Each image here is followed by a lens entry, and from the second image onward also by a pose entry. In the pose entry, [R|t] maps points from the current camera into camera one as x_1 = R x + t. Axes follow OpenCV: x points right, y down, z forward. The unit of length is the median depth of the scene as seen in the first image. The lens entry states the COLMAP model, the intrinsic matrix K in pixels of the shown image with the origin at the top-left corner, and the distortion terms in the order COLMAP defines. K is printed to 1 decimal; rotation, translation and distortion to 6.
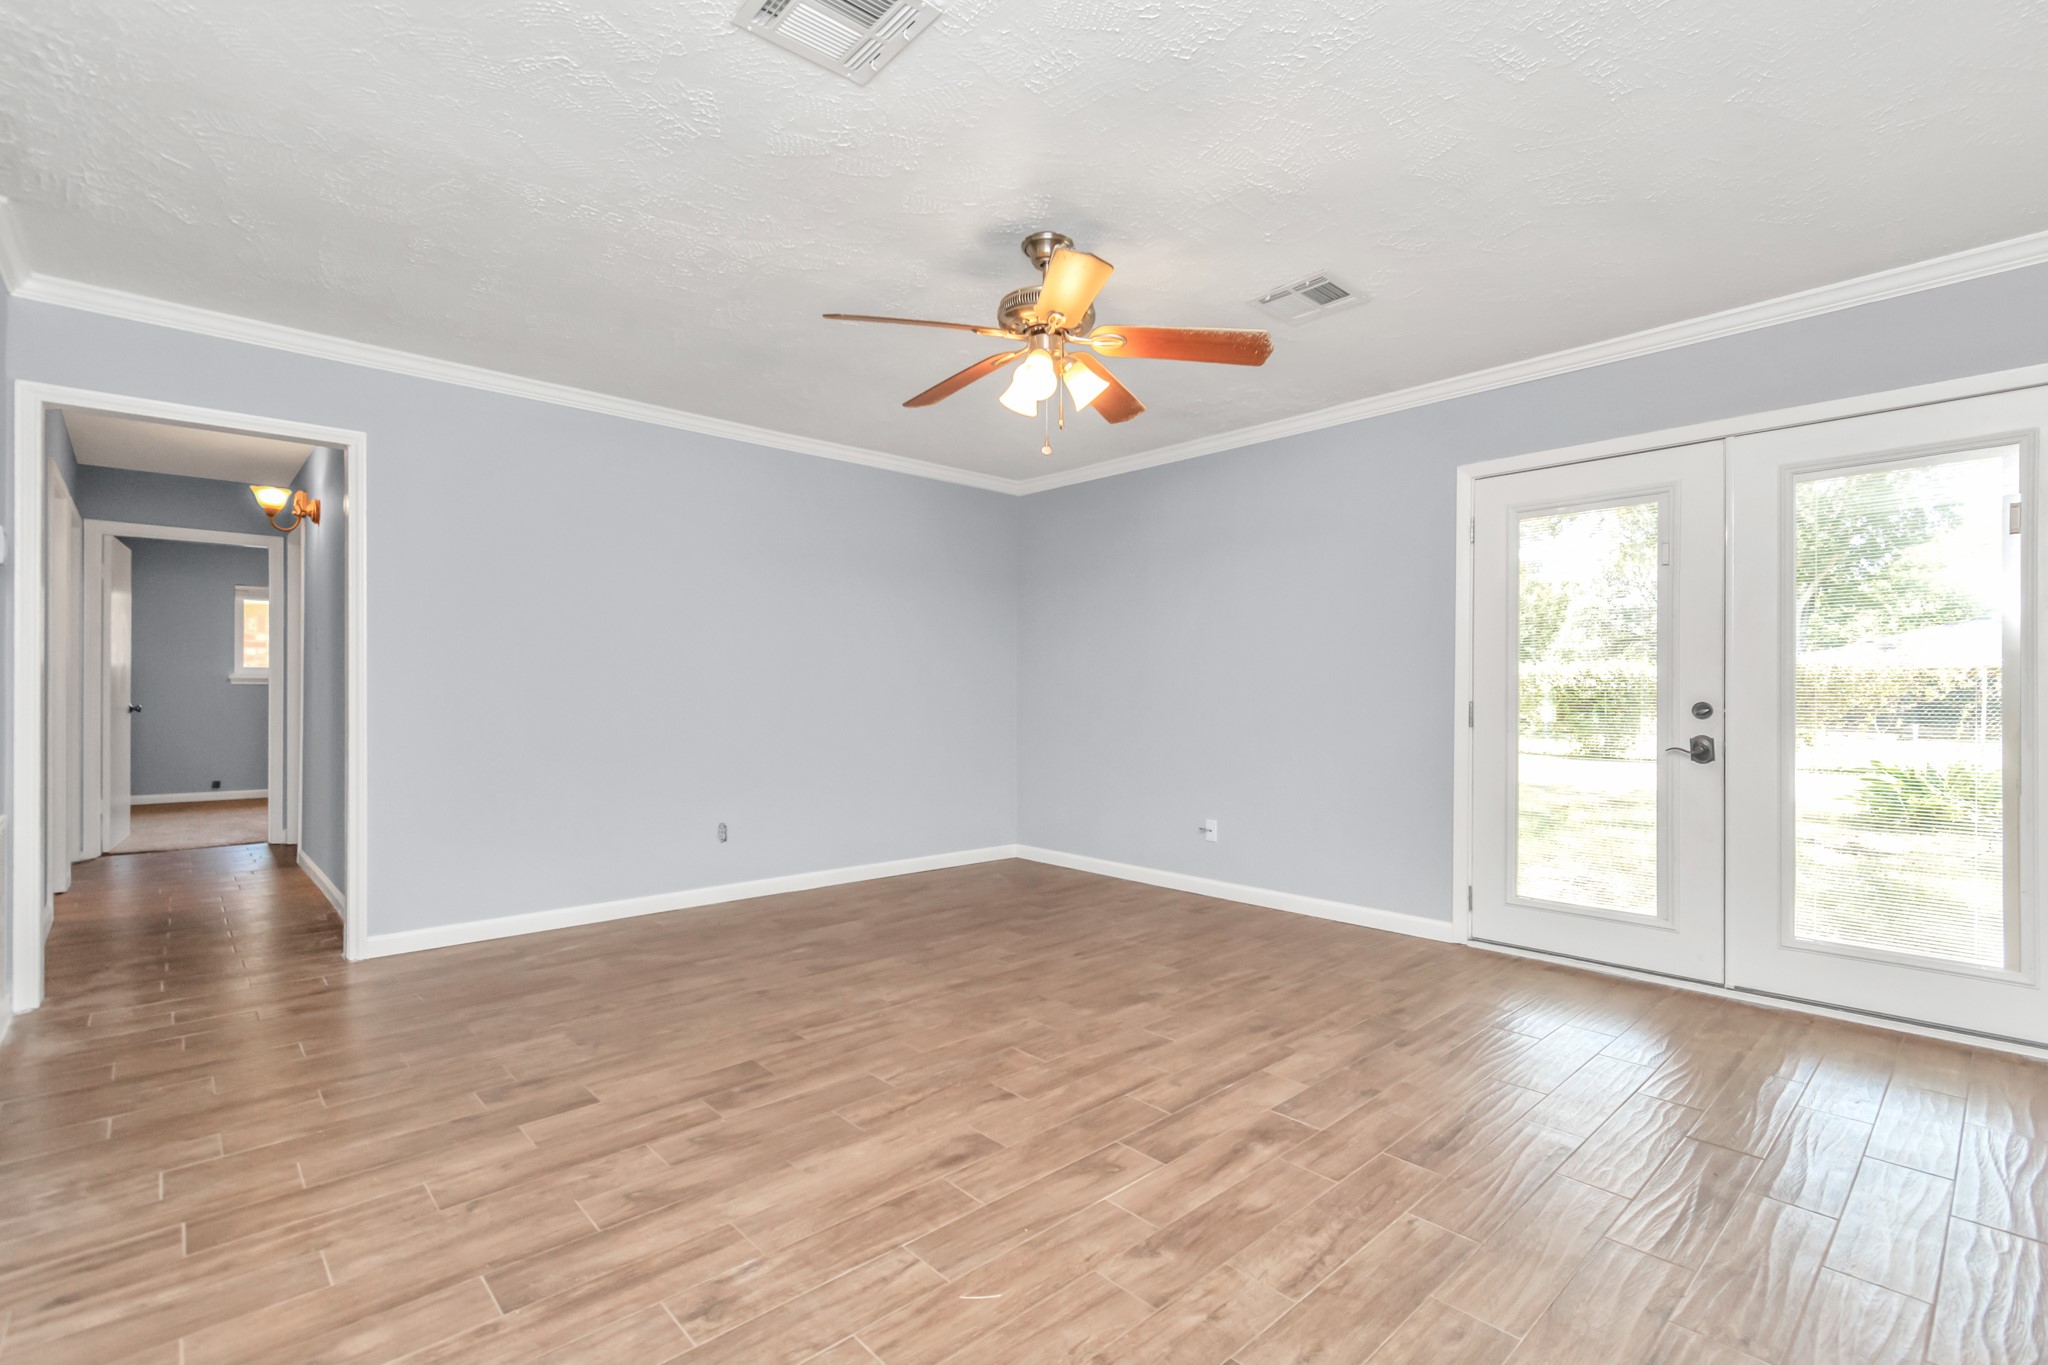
lens RADIAL K [[923.4, 0, 1066.2], [0, 923.4, 688.1], [0, 0, 1]] dist [0.001720, -0.000487]
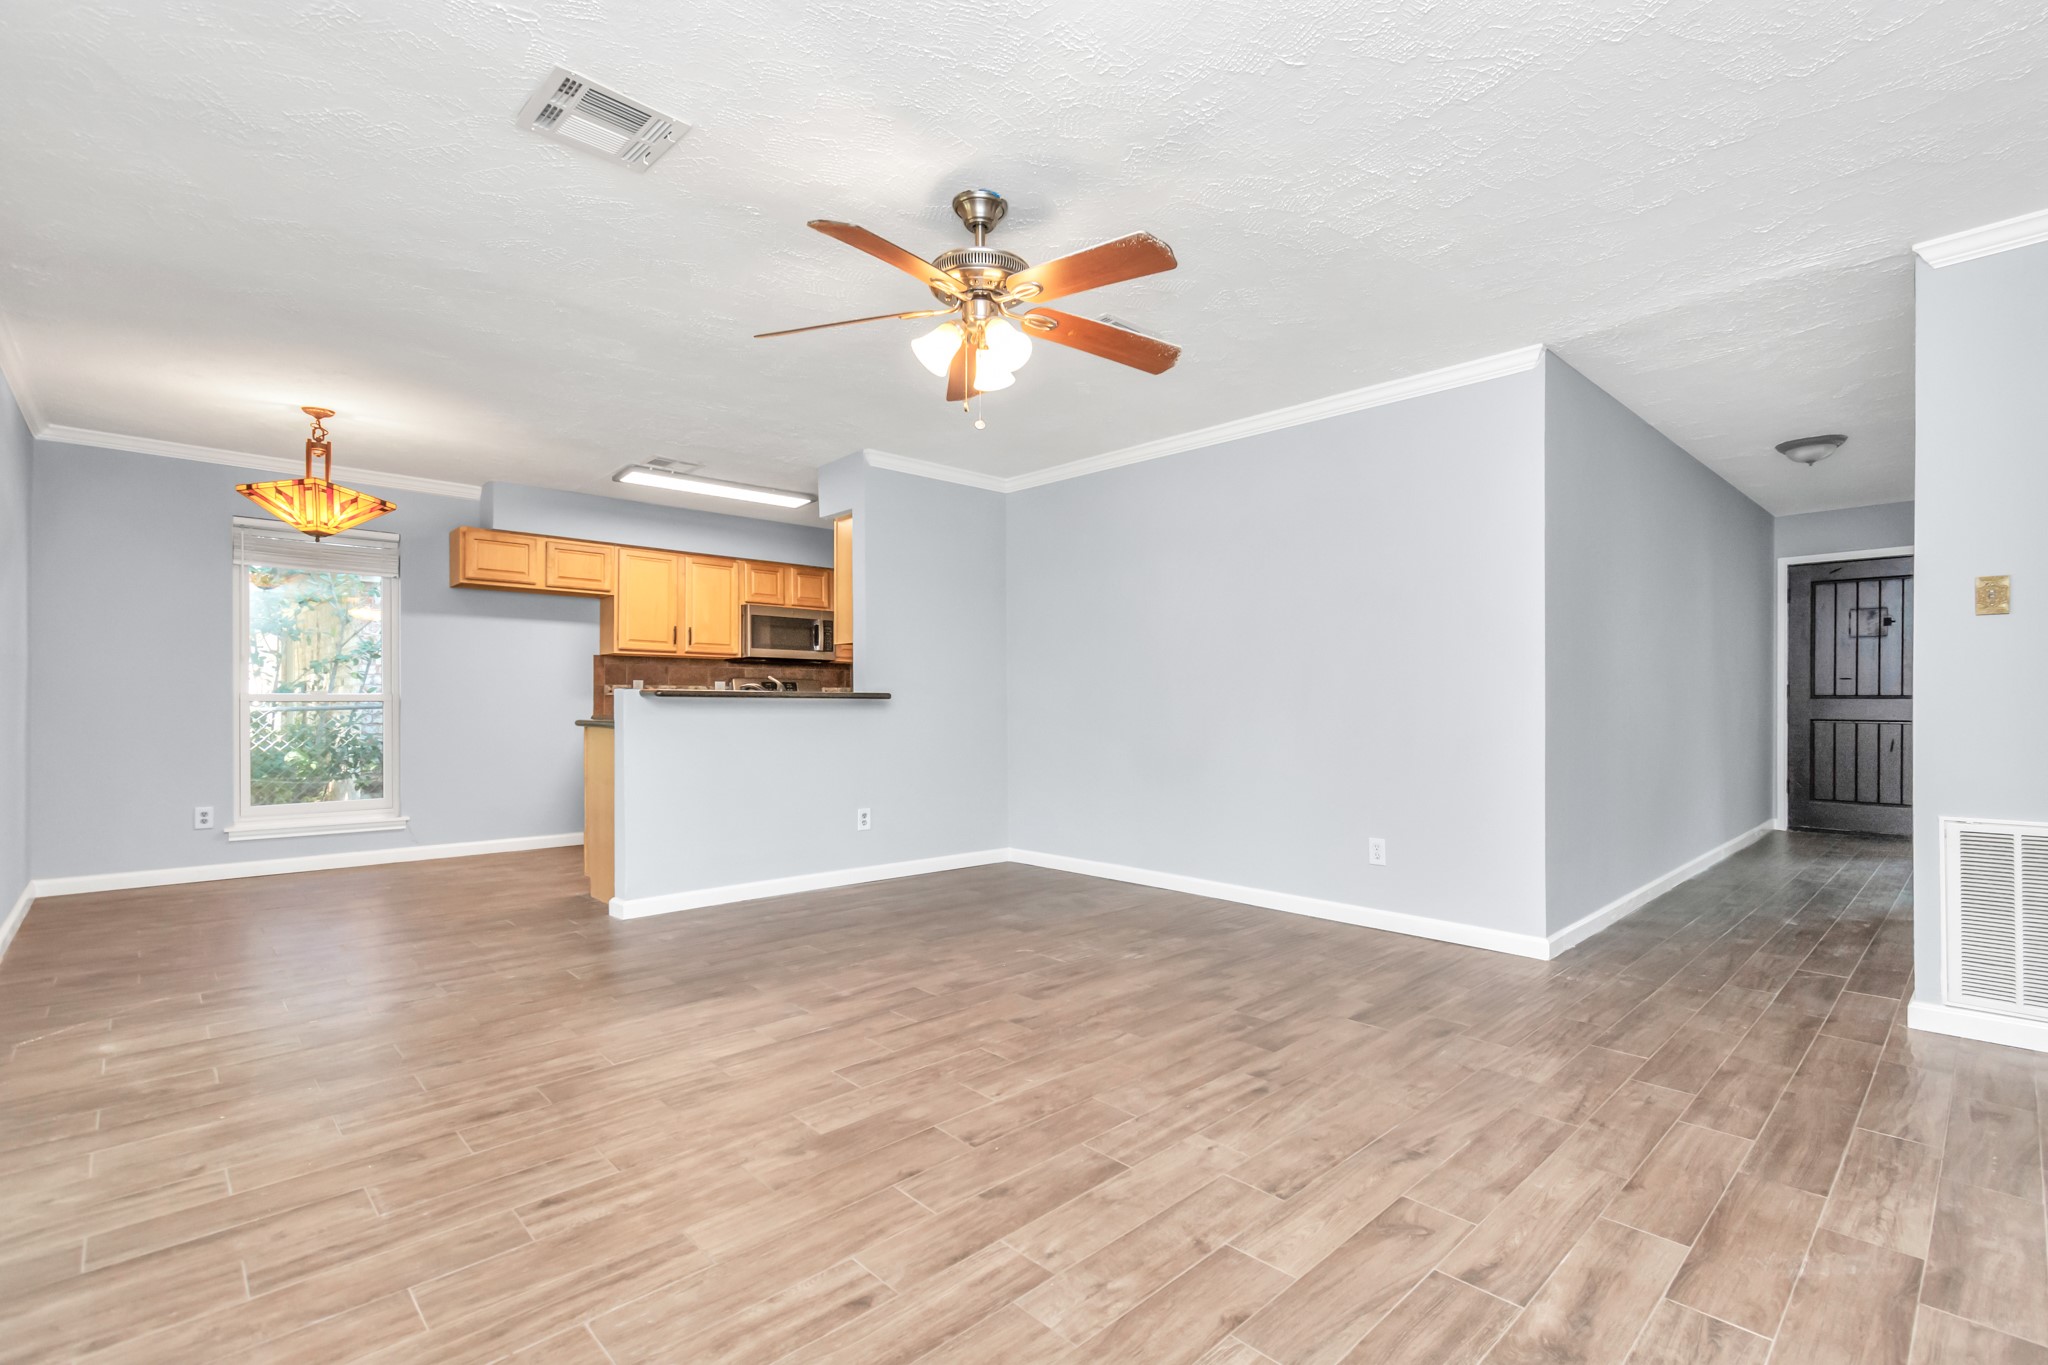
lens RADIAL K [[943.6, 0, 1072.4], [0, 943.6, 699.8], [0, 0, 1]] dist [0.008946, -0.001101]
pose [[-0.999869, -0.002857, -0.015930, -0.101332], [-0.002753, 0.999975, -0.006550, 0.027246], [0.015948, -0.006505, -0.999852, 1.965753]]
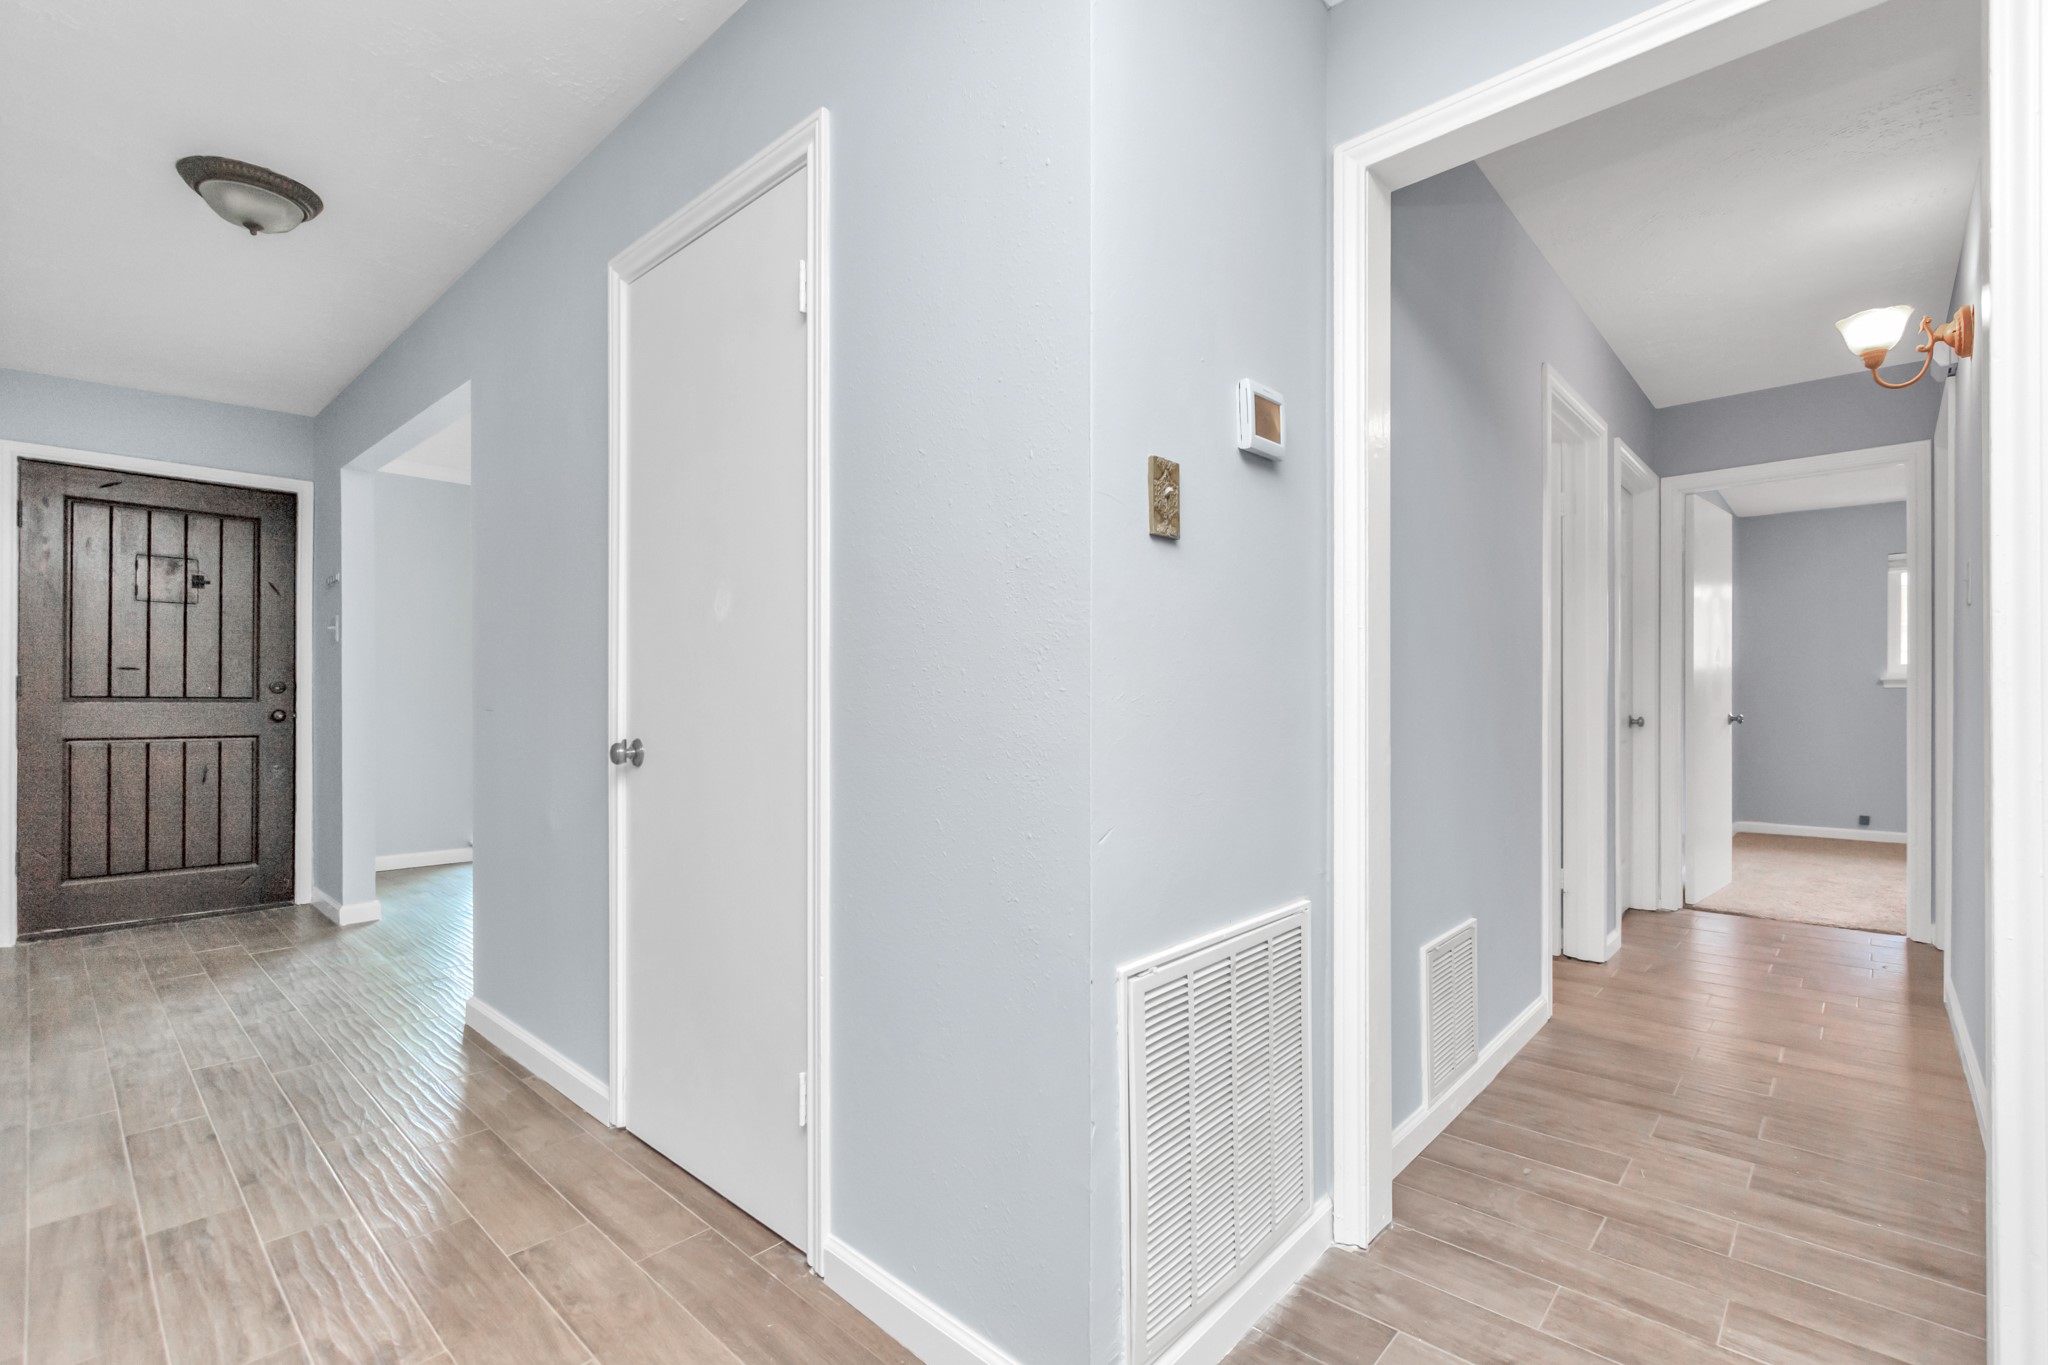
lens RADIAL K [[925.4, 0, 1018.0], [0, 925.4, 698.9], [0, 0, 1]] dist [0.006008, -0.000079]
pose [[0.053537, -0.003206, -0.998561, -0.622019], [0.005833, 0.999979, -0.002898, 0.010817], [0.998549, -0.005669, 0.053555, 0.849577]]
